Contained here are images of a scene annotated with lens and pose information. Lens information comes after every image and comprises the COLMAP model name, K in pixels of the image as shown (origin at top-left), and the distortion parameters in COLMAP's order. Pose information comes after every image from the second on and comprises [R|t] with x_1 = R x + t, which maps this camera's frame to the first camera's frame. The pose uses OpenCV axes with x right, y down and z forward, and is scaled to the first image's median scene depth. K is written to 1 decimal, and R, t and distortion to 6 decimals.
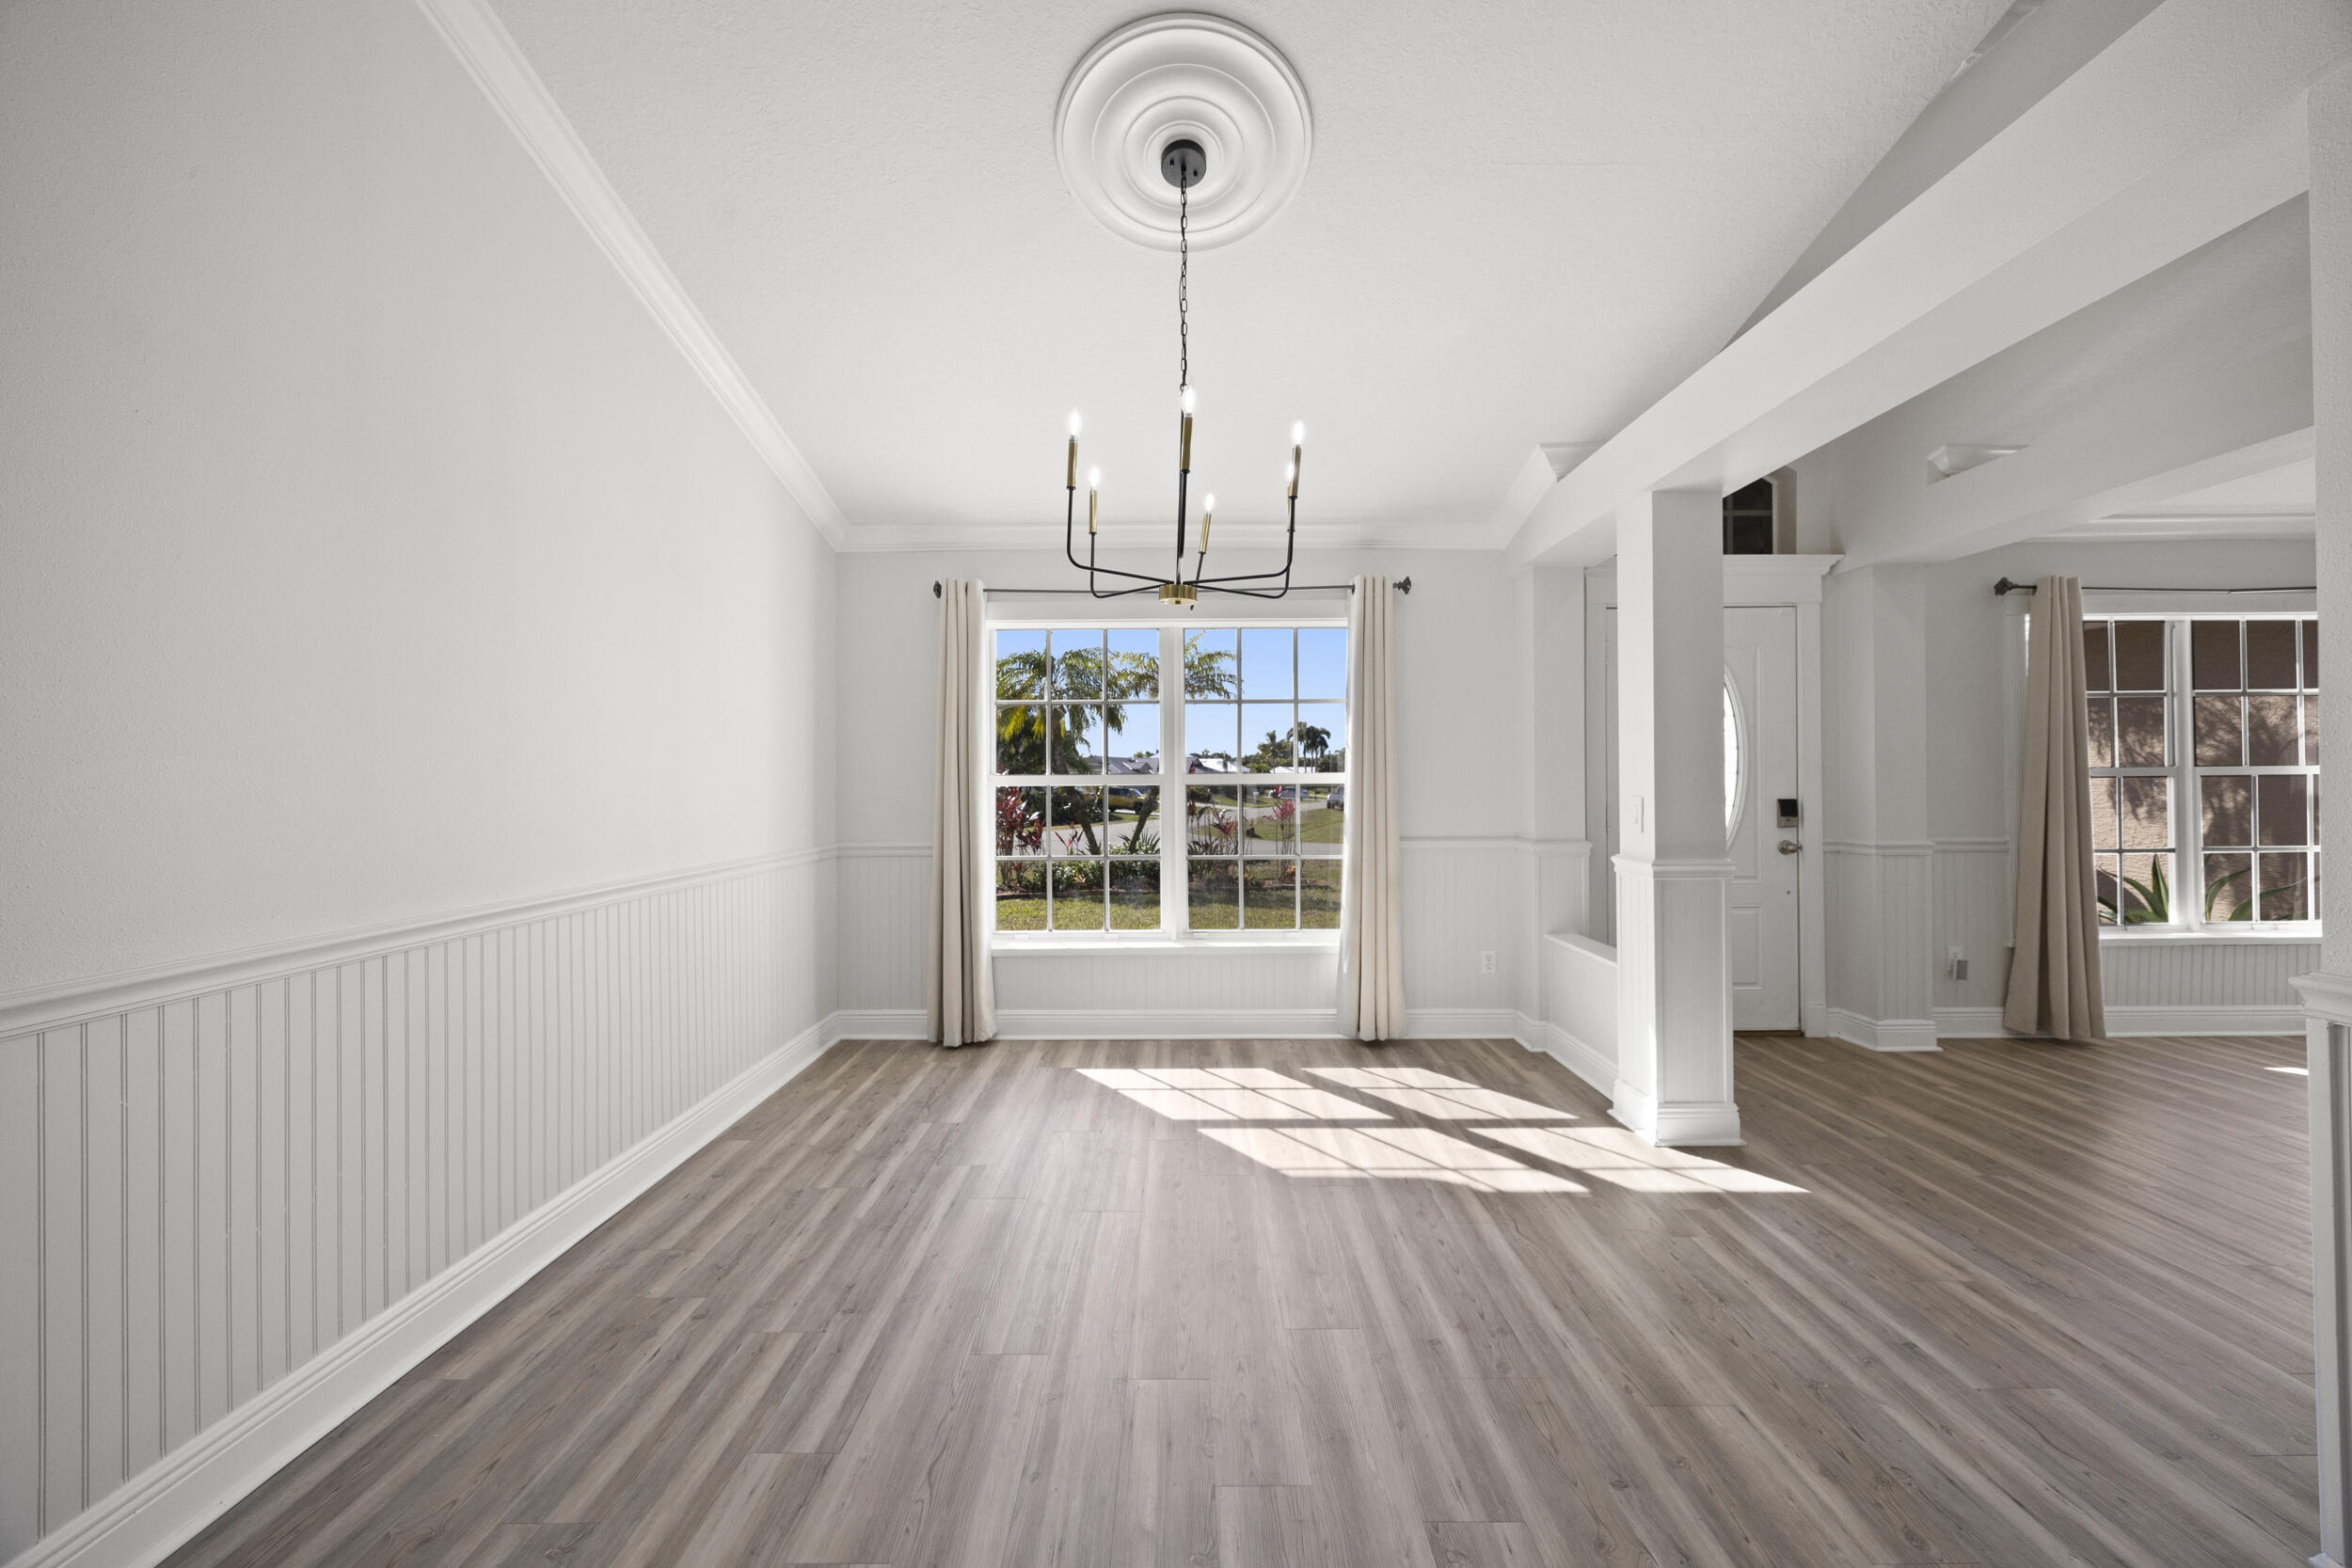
lens RADIAL K [[922.7, 0, 1178.2], [0, 922.7, 782.3], [0, 0, 1]] dist [-0.001868, 0.000313]
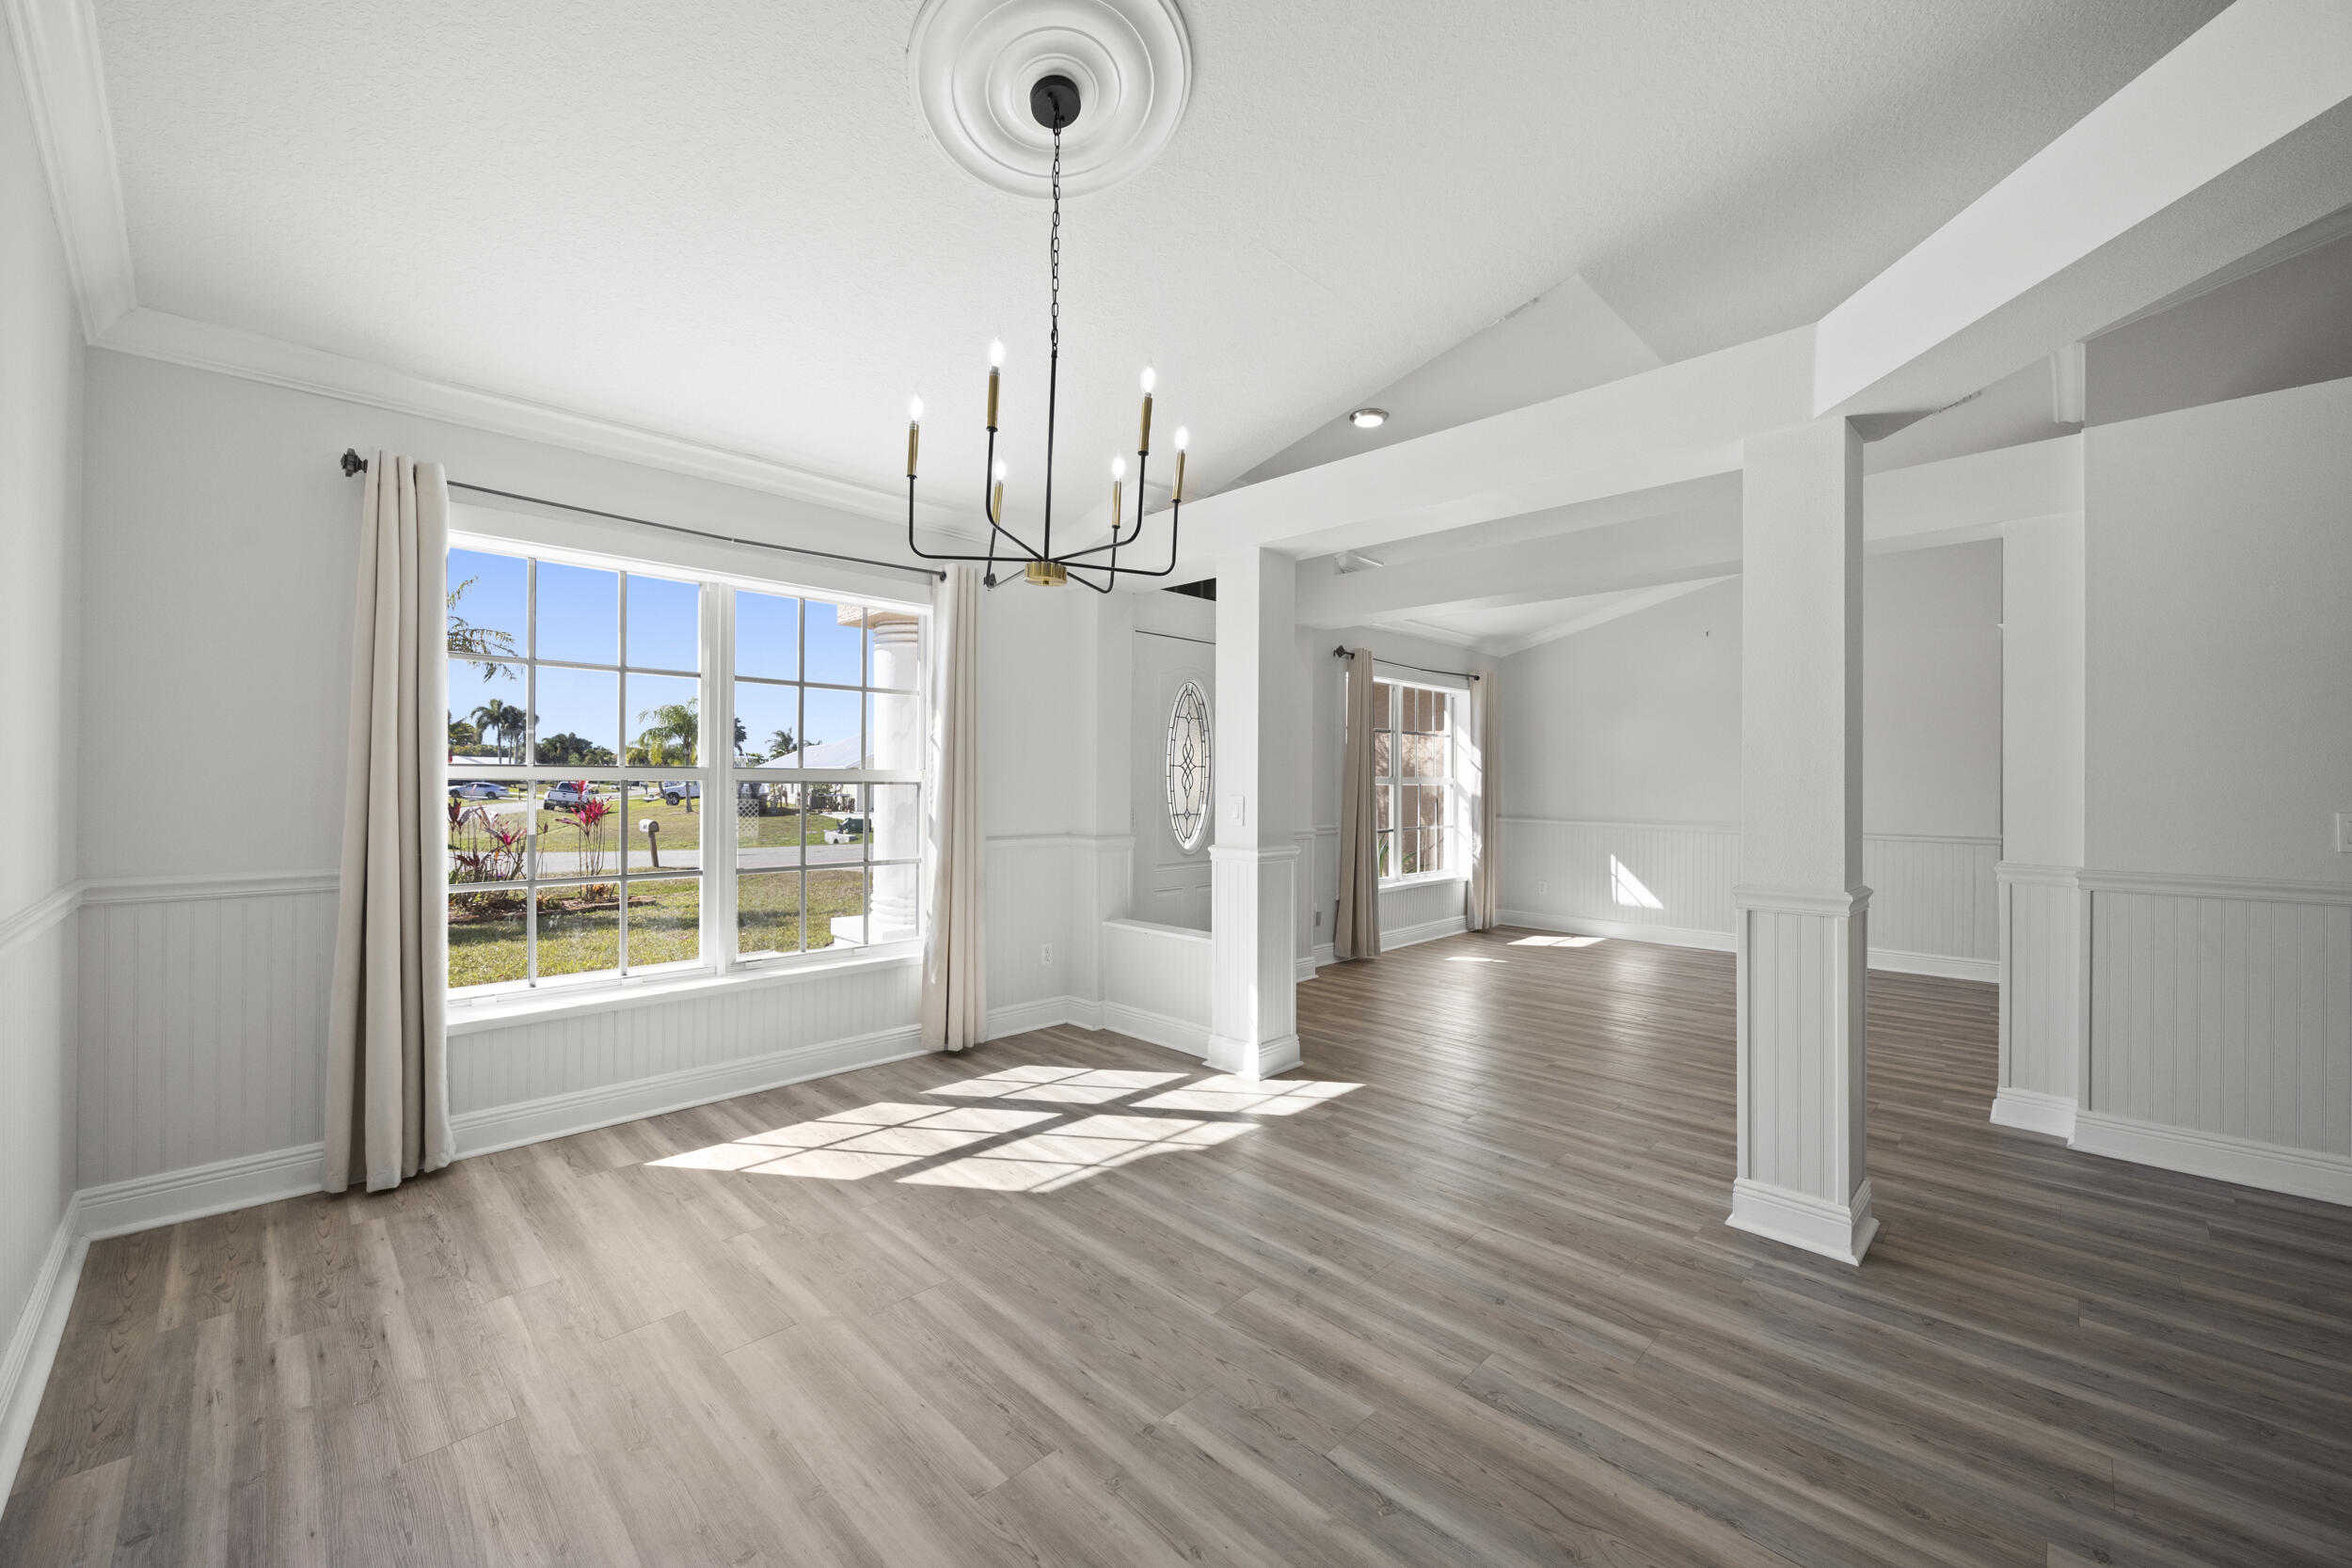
lens RADIAL K [[922.7, 0, 1236.2], [0, 922.7, 780.5], [0, 0, 1]] dist [-0.001868, 0.000313]
pose [[0.681984, 0.013447, 0.731243, -0.345383], [-0.012633, 0.999898, -0.006605, 0.002678], [-0.731258, -0.004733, 0.682085, 0.156923]]
